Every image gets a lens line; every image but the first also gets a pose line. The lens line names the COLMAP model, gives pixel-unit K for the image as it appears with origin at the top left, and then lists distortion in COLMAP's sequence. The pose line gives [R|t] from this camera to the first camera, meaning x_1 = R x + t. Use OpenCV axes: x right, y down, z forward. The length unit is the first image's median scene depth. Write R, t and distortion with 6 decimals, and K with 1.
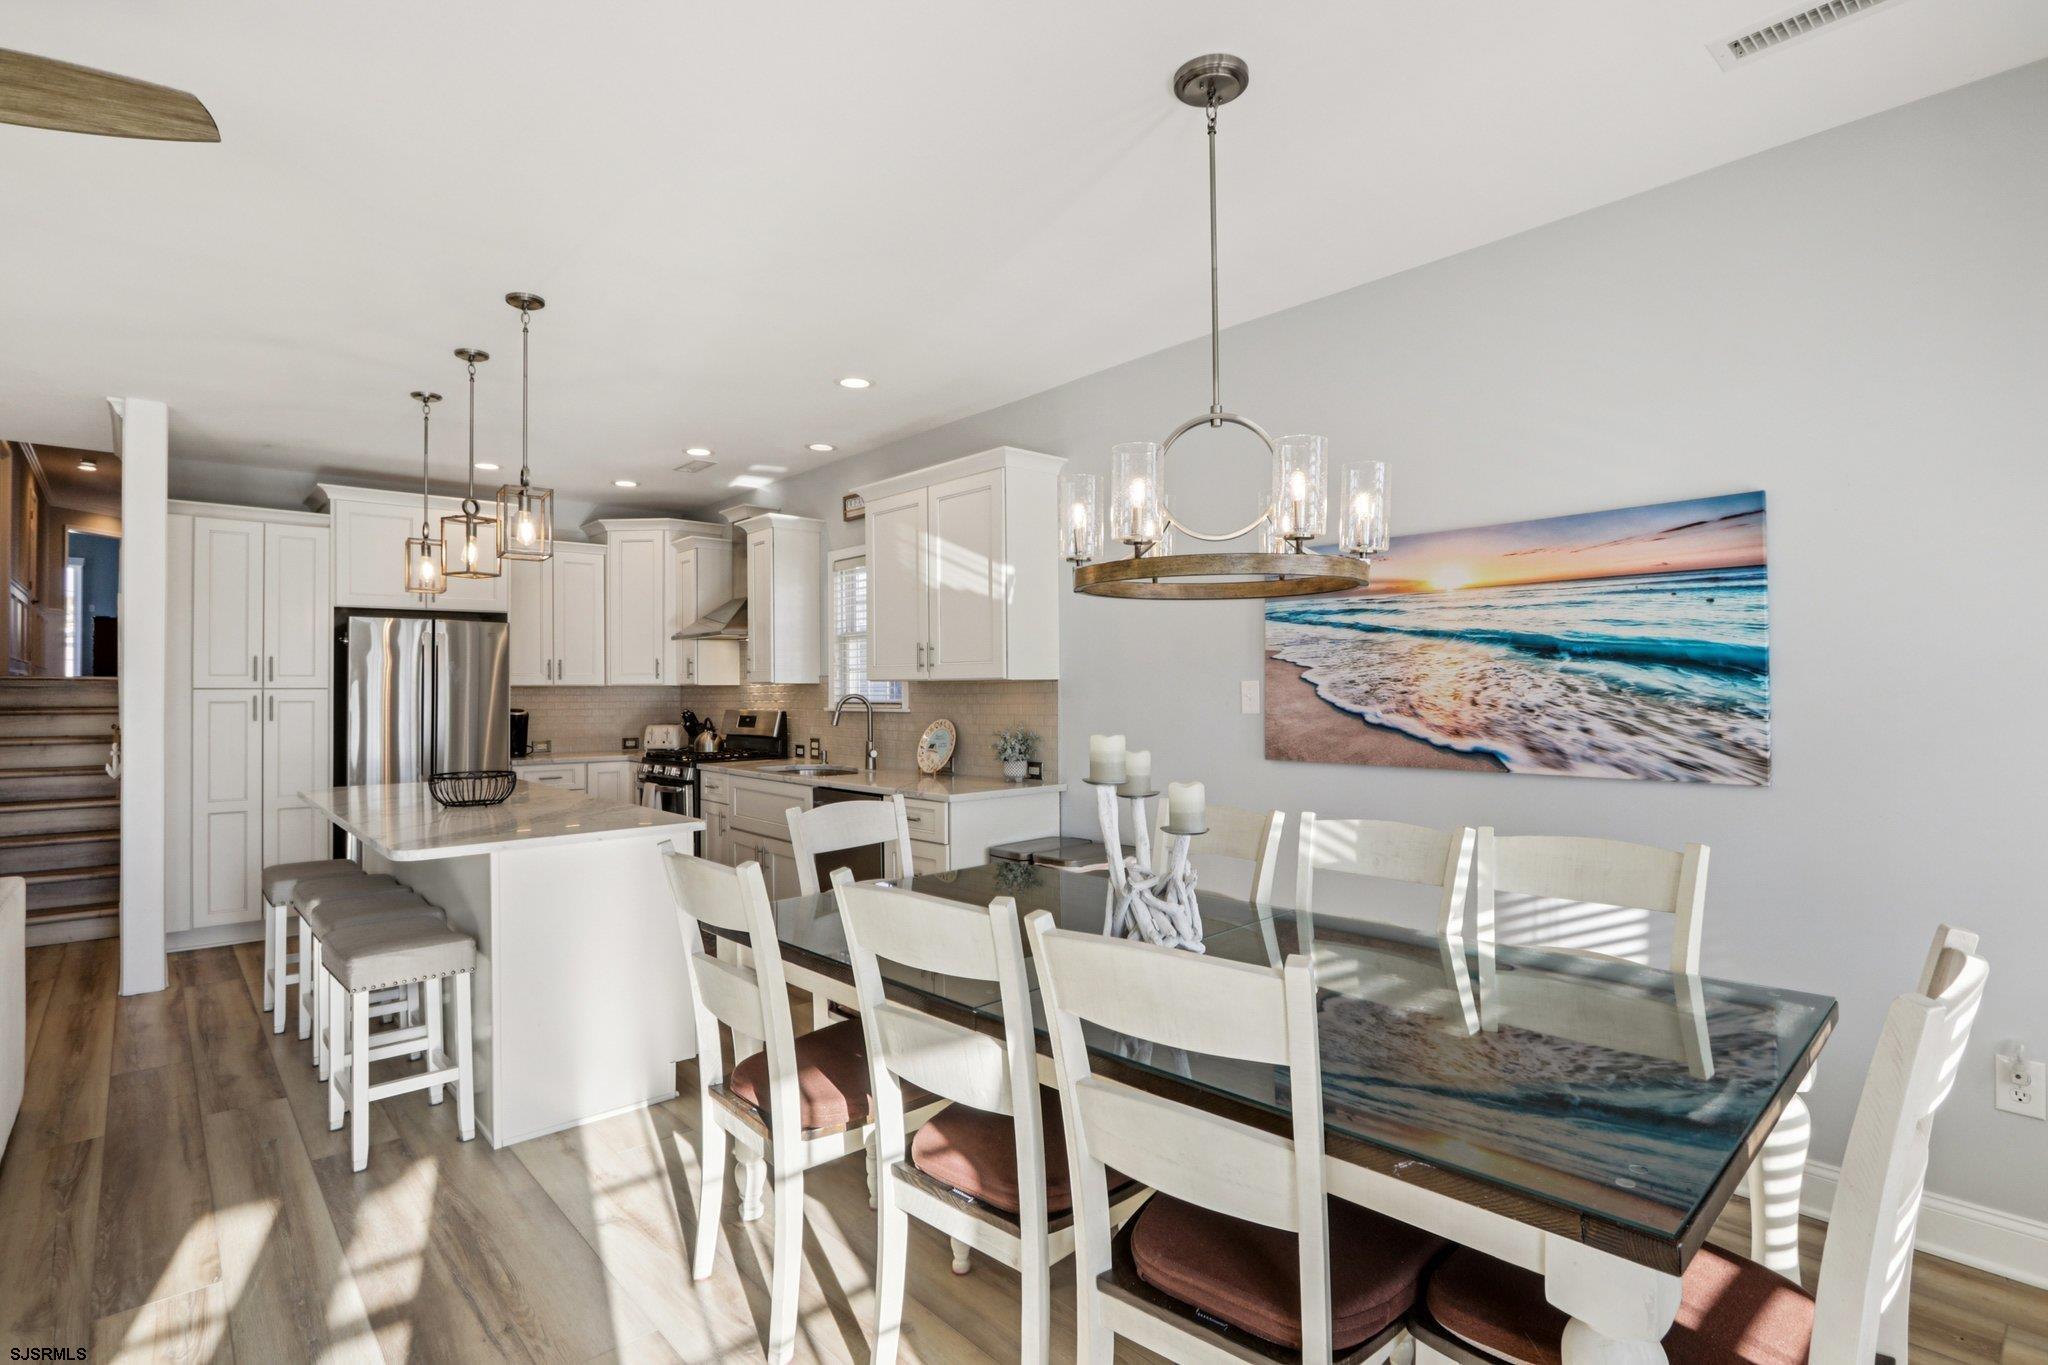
lens RADIAL K [[990.9, 0, 1022.0], [0, 990.9, 688.6], [0, 0, 1]] dist [-0.016243, 0.000367]
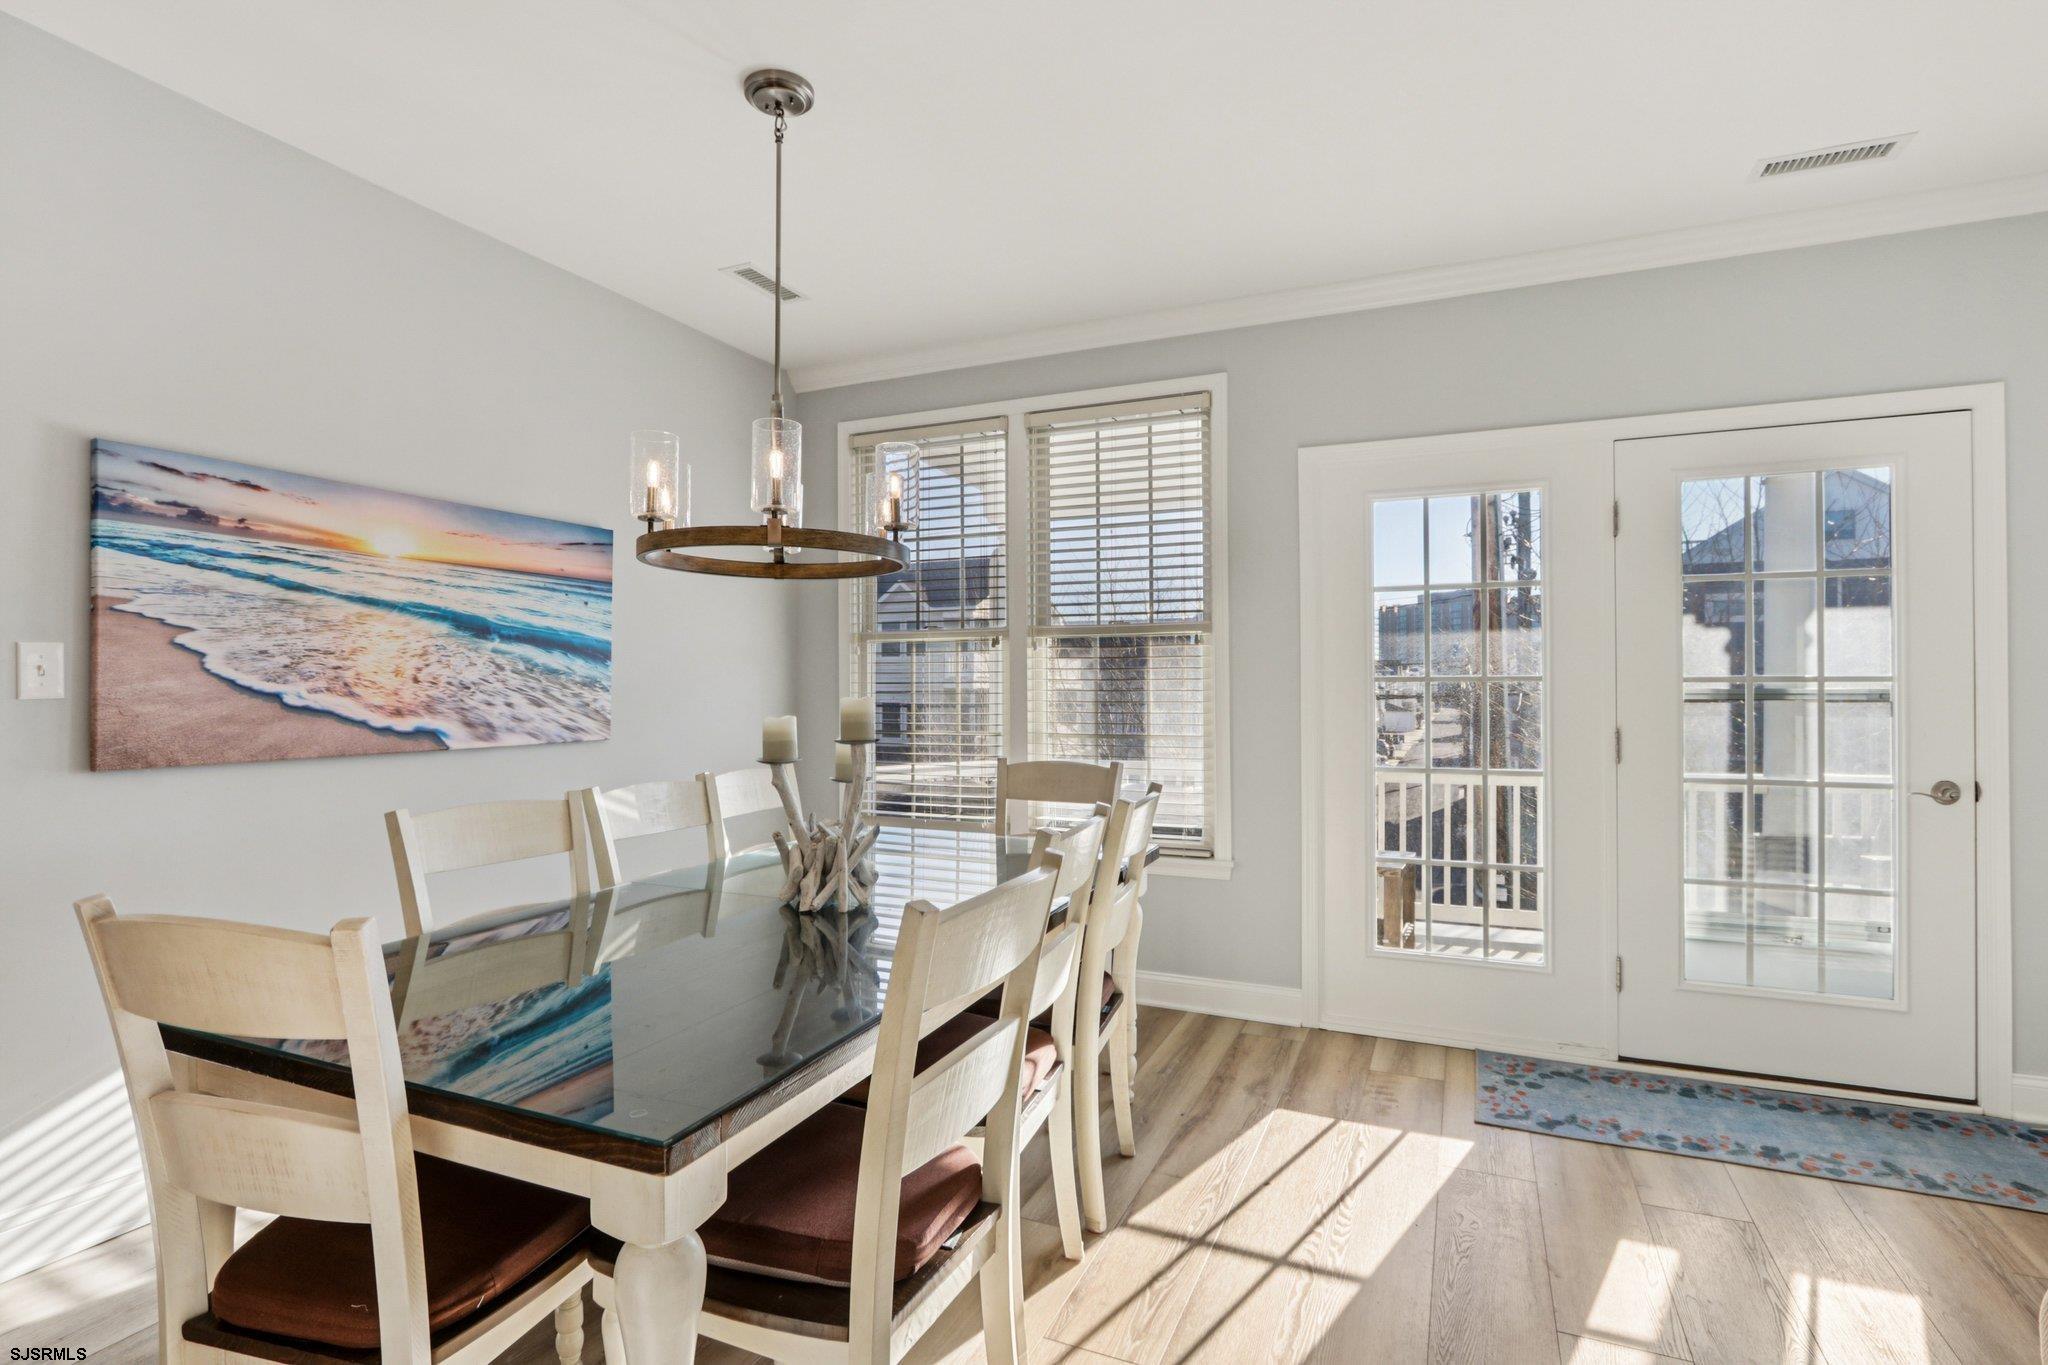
lens RADIAL K [[990.9, 0, 1014.1], [0, 990.9, 688.4], [0, 0, 1]] dist [-0.016243, 0.000367]
pose [[-0.393168, 0.004540, 0.919455, -0.622509], [0.001027, 0.999989, -0.004498, 0.026406], [-0.919466, -0.000824, -0.393169, 0.820229]]
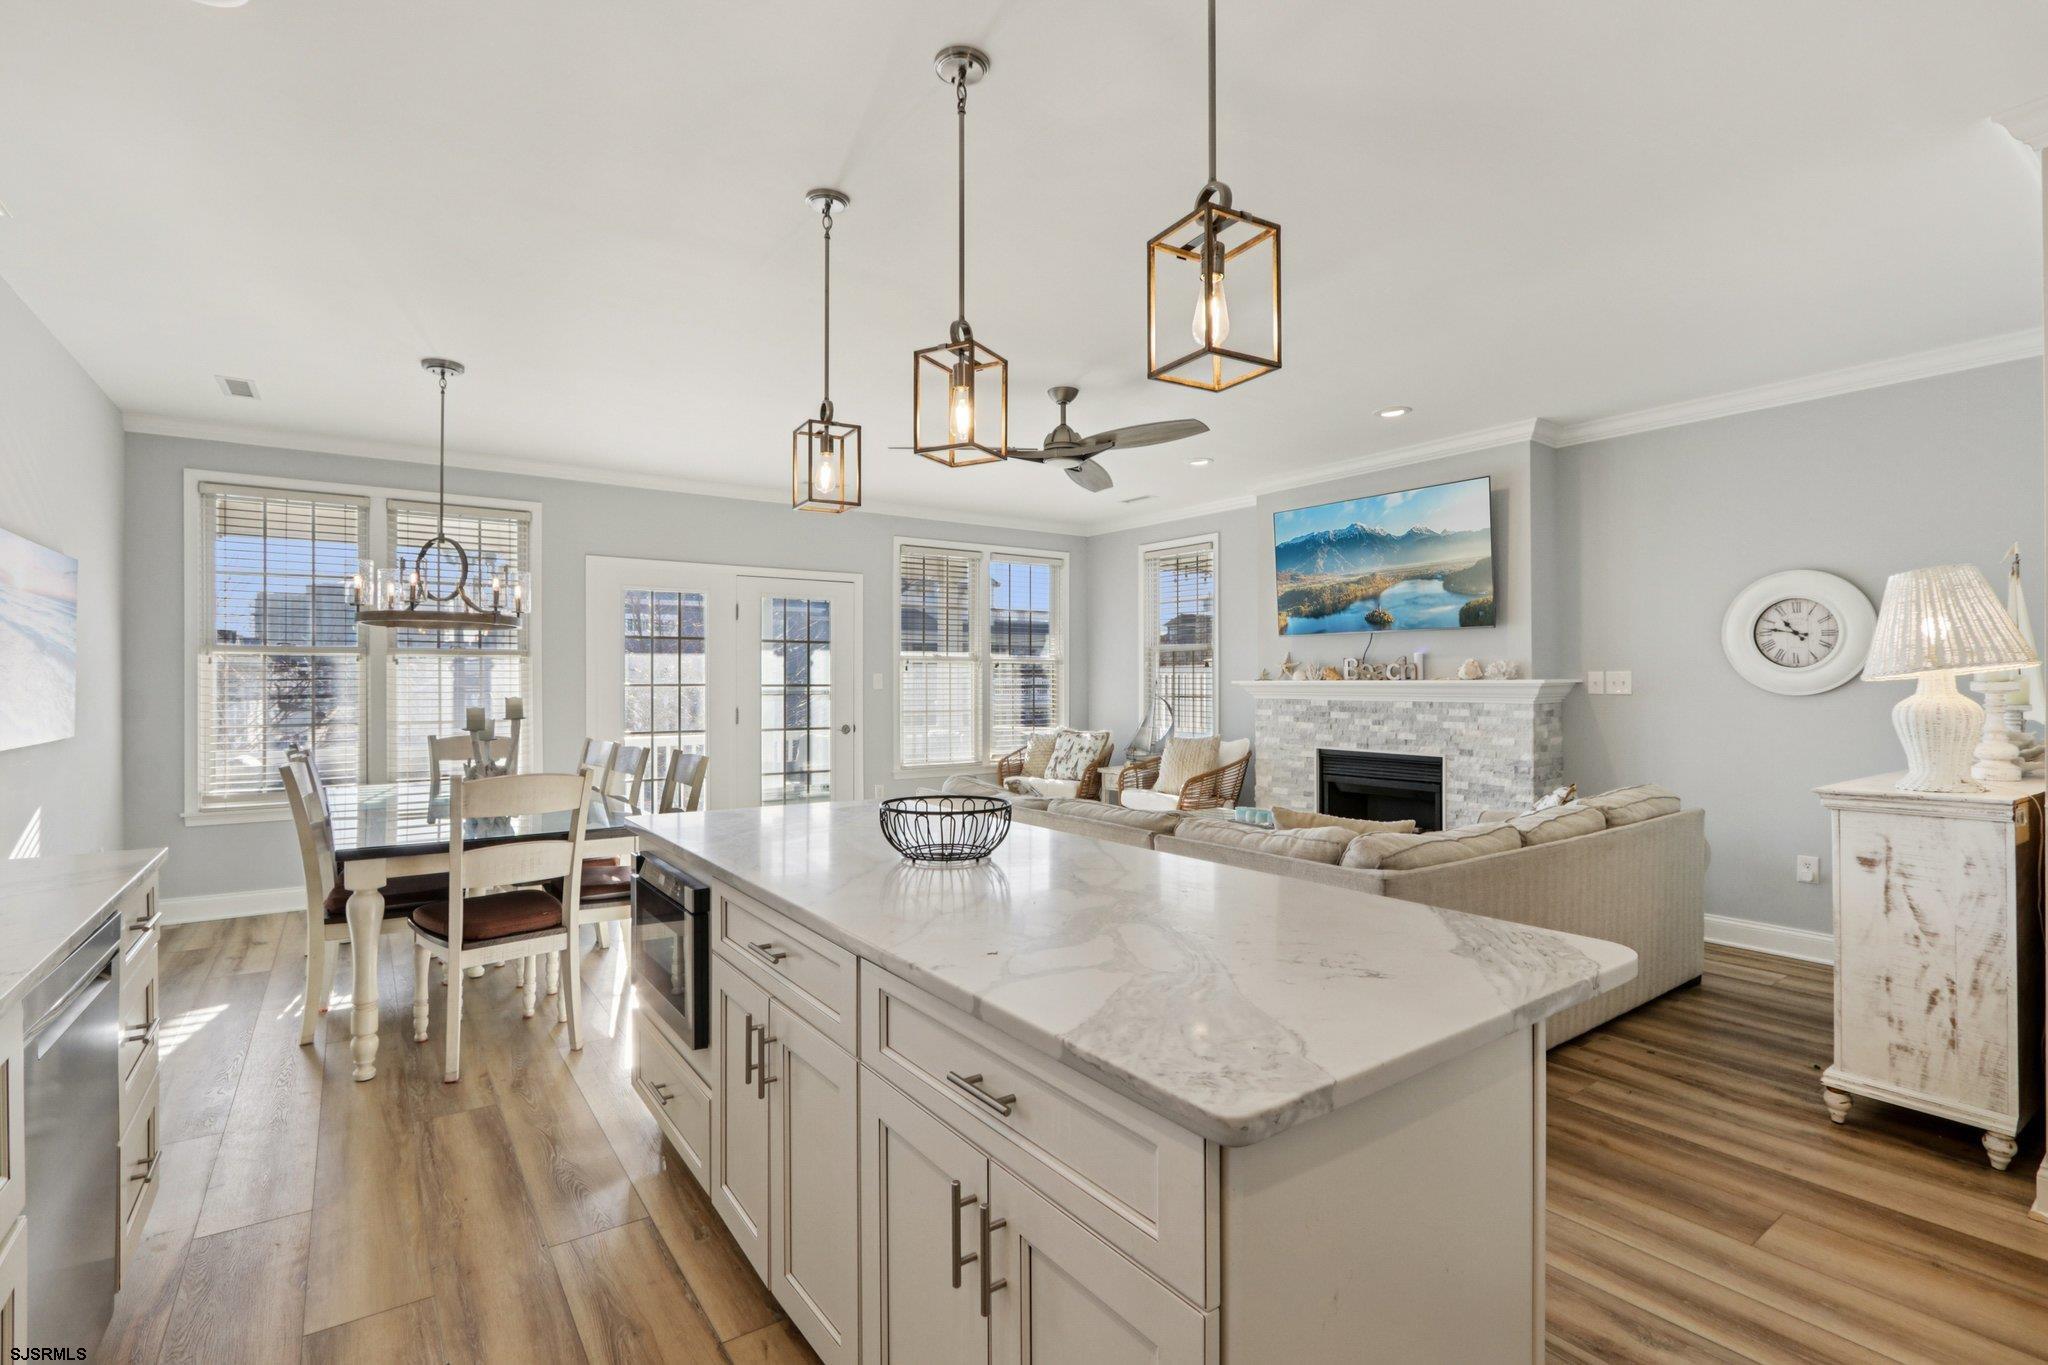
lens RADIAL K [[942.0, 0, 1009.8], [0, 942.0, 671.1], [0, 0, 1]] dist [-0.018257, 0.000637]
pose [[-0.991584, 0.009899, 0.129086, -0.815664], [0.008086, 0.999861, -0.014562, 0.017699], [-0.129213, -0.013396, -0.991526, 1.876216]]
